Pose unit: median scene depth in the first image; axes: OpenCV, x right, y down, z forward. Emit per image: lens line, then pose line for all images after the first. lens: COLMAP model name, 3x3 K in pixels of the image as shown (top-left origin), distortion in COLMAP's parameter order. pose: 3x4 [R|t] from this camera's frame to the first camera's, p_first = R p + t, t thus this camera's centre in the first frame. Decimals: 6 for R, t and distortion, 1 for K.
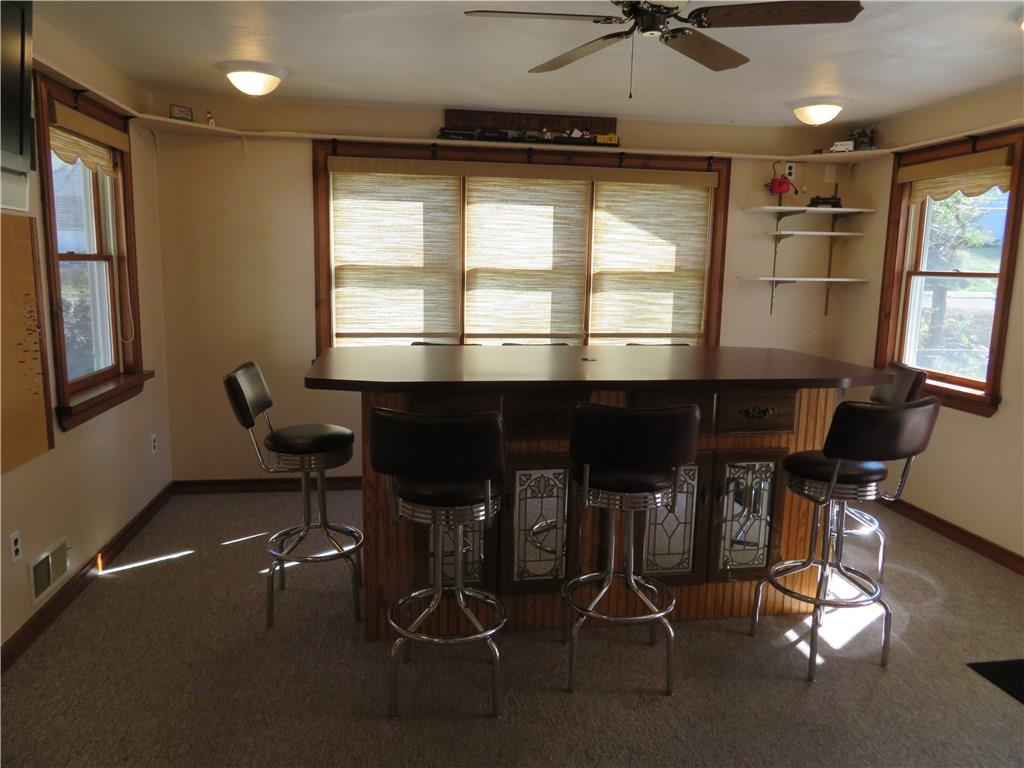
lens RADIAL K [[733.4, 0, 512.5], [0, 733.4, 383.9], [0, 0, 1]] dist [-0.007875, 0.002842]
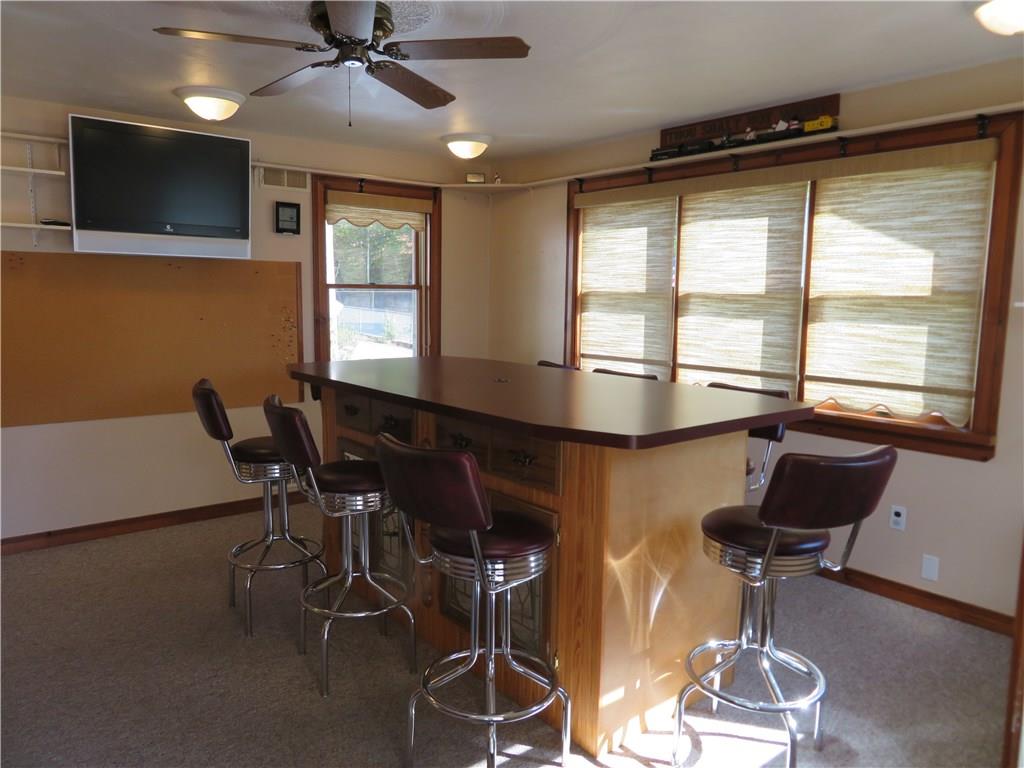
lens RADIAL K [[733.4, 0, 511.3], [0, 733.4, 382.2], [0, 0, 1]] dist [-0.007875, 0.002842]
pose [[0.501293, 0.091335, -0.860443, 0.635277], [-0.140683, 0.989785, 0.023103, -0.036726], [0.853764, 0.109468, 0.509022, 0.350818]]
